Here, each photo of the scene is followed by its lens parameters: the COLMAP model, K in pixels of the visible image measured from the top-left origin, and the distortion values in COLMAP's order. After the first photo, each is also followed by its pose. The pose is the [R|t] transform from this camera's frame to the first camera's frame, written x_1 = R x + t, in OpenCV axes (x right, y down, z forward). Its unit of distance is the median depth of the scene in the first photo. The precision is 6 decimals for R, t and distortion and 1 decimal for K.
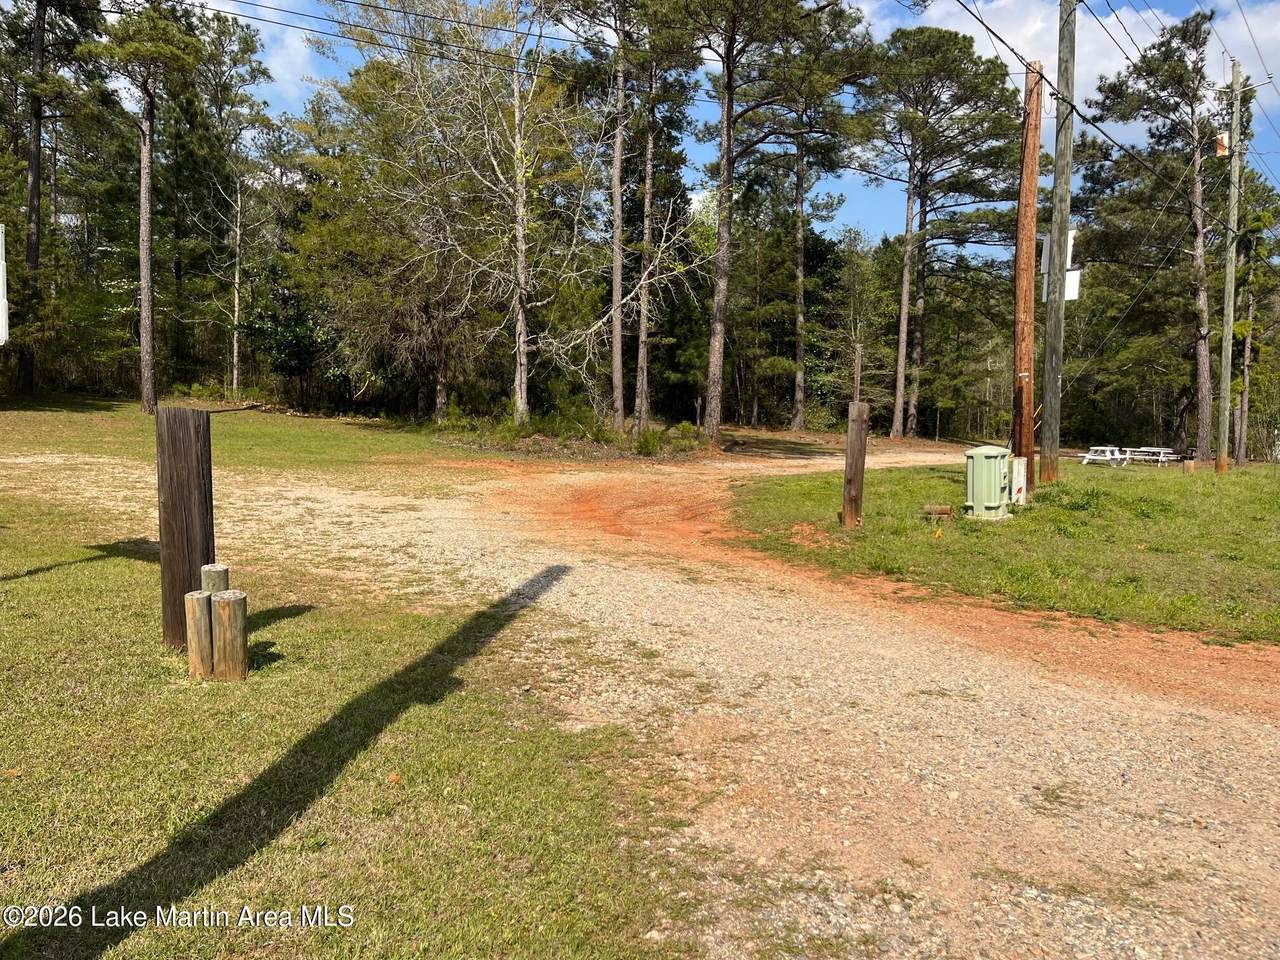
lens RADIAL K [[968.8, 0, 641.1], [0, 968.8, 483.0], [0, 0, 1]] dist [0.066475, -0.066640]
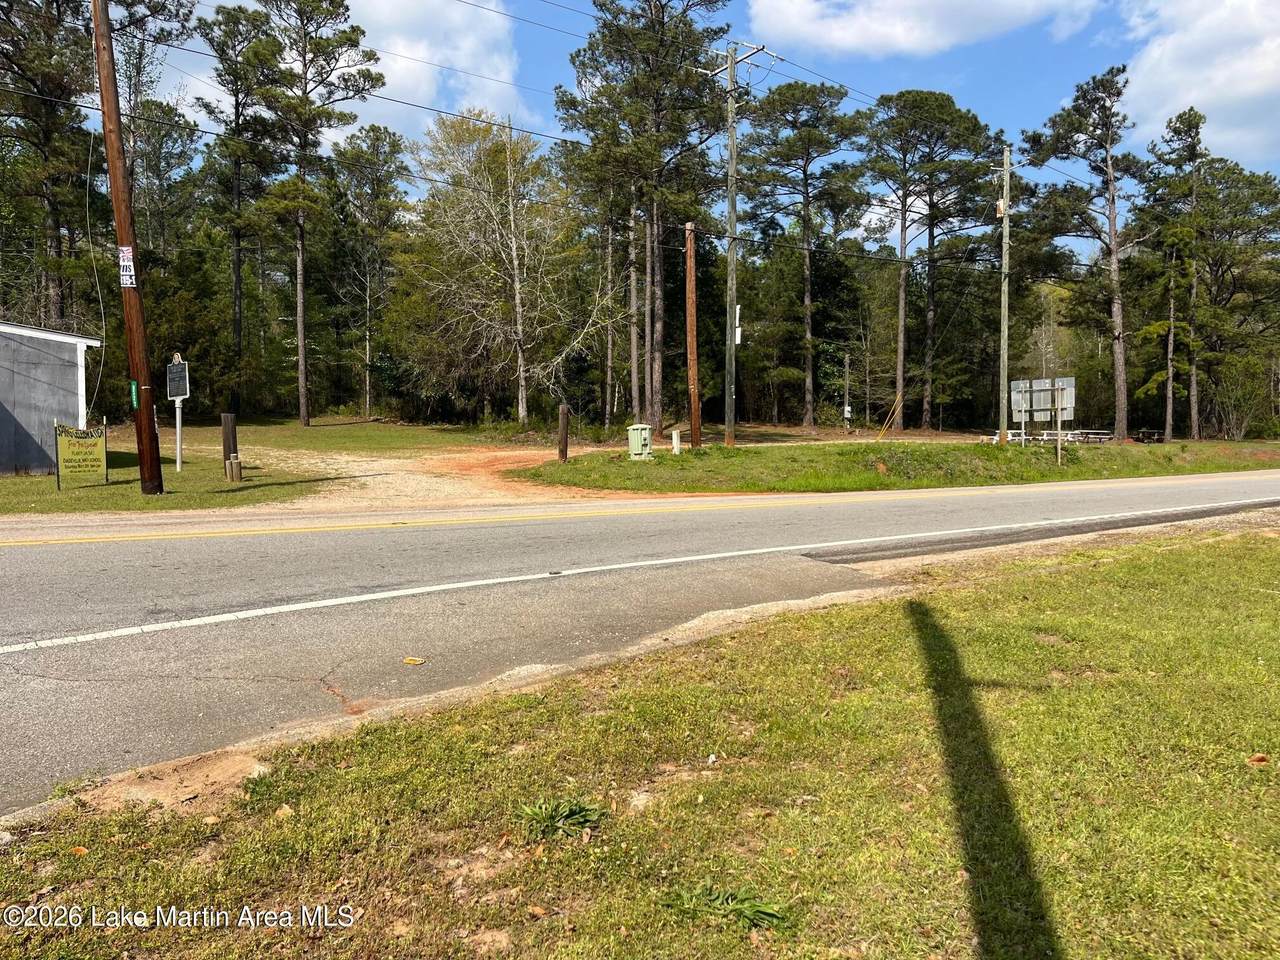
lens RADIAL K [[968.8, 0, 641.1], [0, 968.8, 483.0], [0, 0, 1]] dist [0.066475, -0.066640]
pose [[0.980948, -0.019805, -0.193259, 0.227397], [0.018158, 0.999782, -0.010289, 0.032488], [0.193421, 0.006584, 0.981094, -0.296771]]
